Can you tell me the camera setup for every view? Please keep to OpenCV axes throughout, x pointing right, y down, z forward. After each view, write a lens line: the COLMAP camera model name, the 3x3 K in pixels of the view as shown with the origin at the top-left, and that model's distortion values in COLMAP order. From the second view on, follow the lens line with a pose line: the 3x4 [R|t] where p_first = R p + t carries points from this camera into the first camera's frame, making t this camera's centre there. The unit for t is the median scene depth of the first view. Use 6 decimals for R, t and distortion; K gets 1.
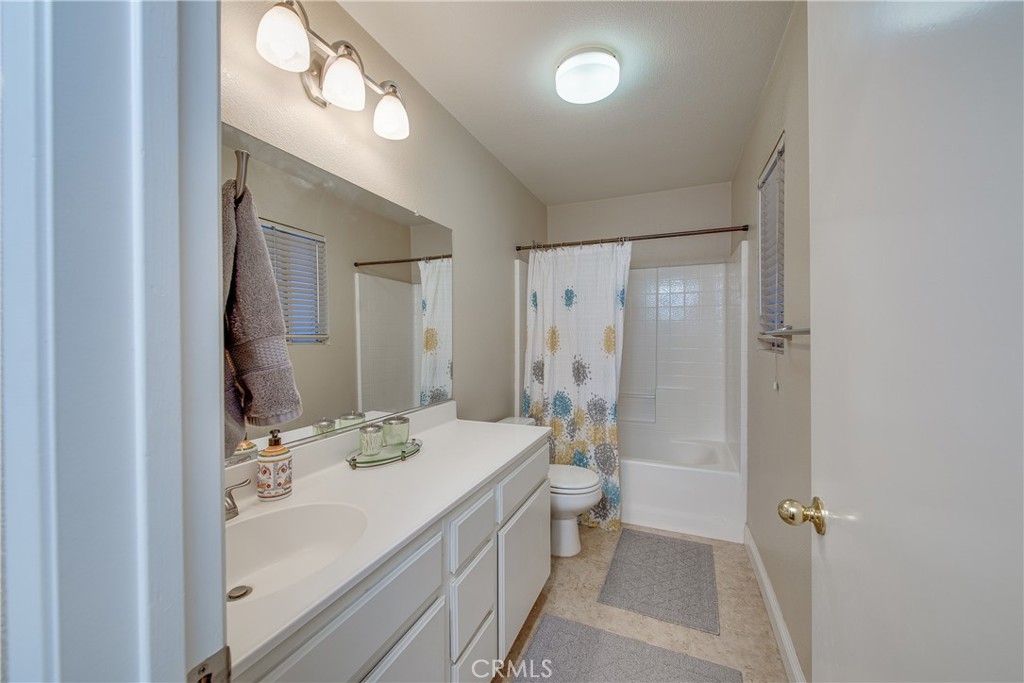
lens RADIAL K [[403.7, 0, 514.7], [0, 403.7, 335.1], [0, 0, 1]] dist [0.000572, -0.000073]
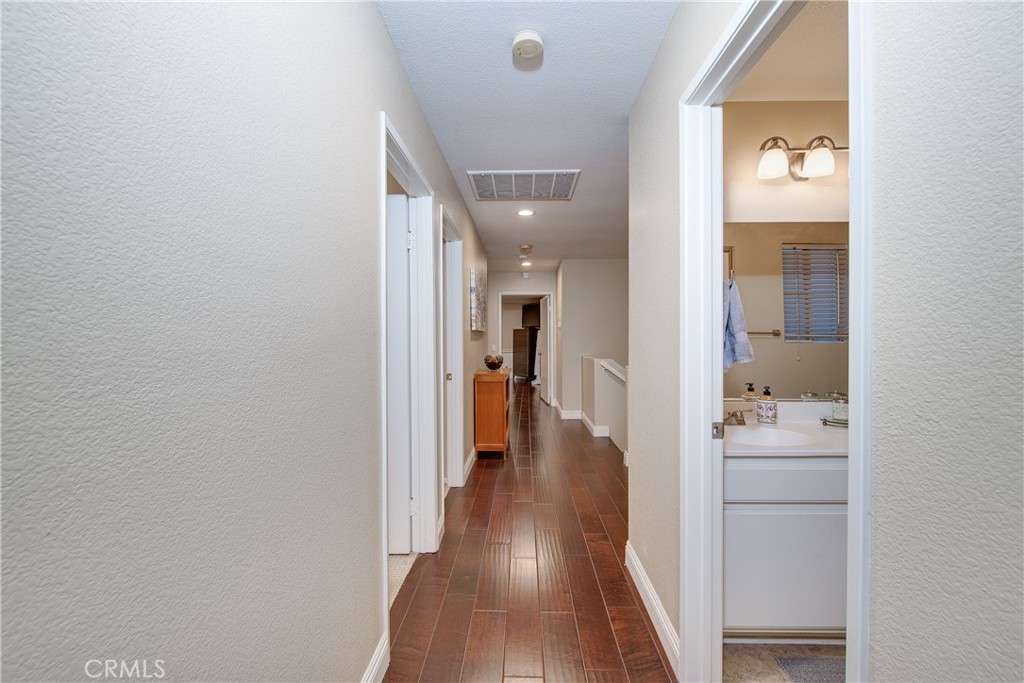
lens RADIAL K [[403.7, 0, 516.0], [0, 403.7, 336.3], [0, 0, 1]] dist [0.000572, -0.000073]
pose [[0.367358, 0.005248, -0.930065, 0.584213], [-0.004855, 0.999981, 0.003725, 0.013006], [0.930067, 0.003147, 0.367377, -0.608177]]
